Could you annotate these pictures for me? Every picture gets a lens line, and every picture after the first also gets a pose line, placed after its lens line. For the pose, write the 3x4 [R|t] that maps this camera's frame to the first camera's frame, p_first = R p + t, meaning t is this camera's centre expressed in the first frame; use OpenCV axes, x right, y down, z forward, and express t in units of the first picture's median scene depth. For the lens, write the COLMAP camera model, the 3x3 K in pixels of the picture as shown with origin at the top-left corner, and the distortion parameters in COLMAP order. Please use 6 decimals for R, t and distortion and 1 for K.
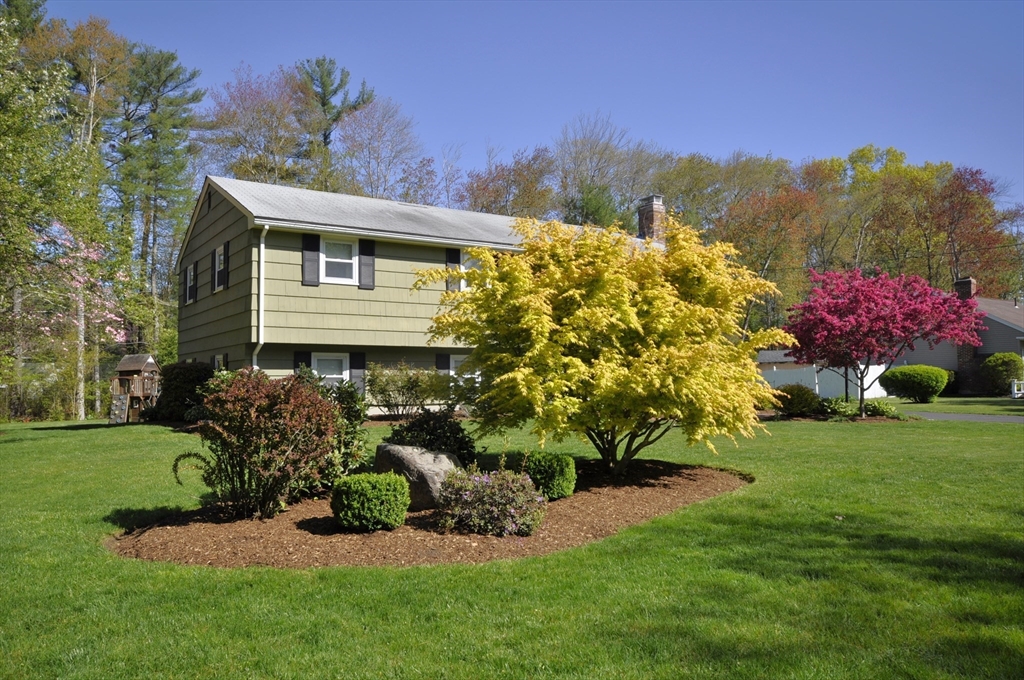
lens RADIAL K [[772.2, 0, 512.0], [0, 772.2, 340.0], [0, 0, 1]] dist [0.009805, 0.005418]
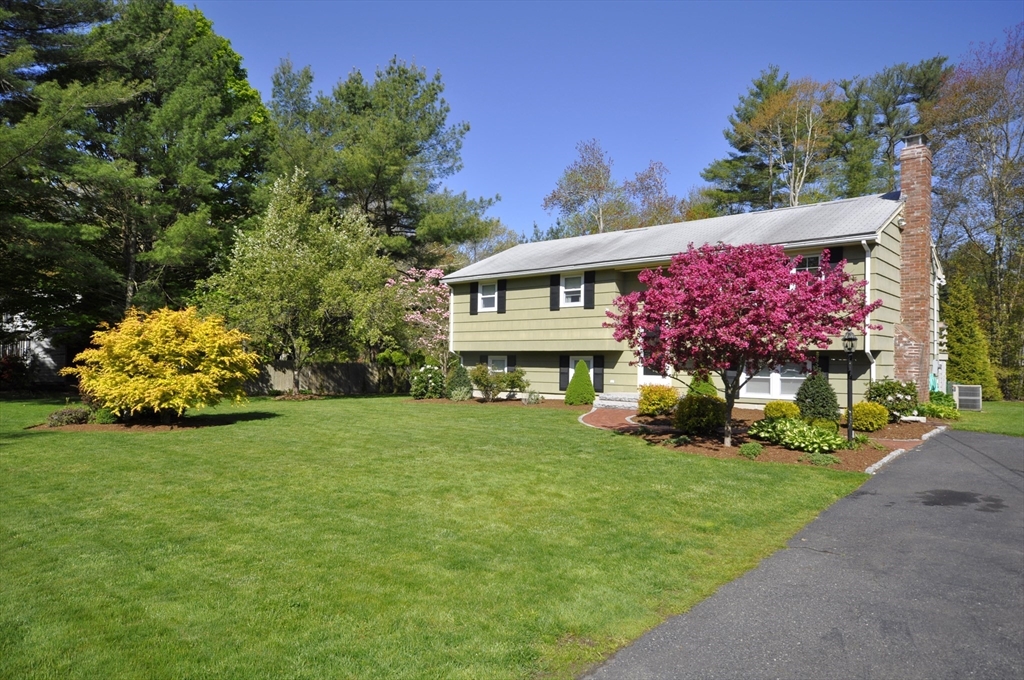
lens RADIAL K [[666.0, 0, 512.0], [0, 666.0, 340.0], [0, 0, 1]] dist [-0.000592, 0.000763]
pose [[0.273652, -0.019426, -0.961633, 0.961123], [0.041808, 0.999091, -0.008285, -0.002434], [0.960920, -0.037936, 0.274216, 0.611604]]
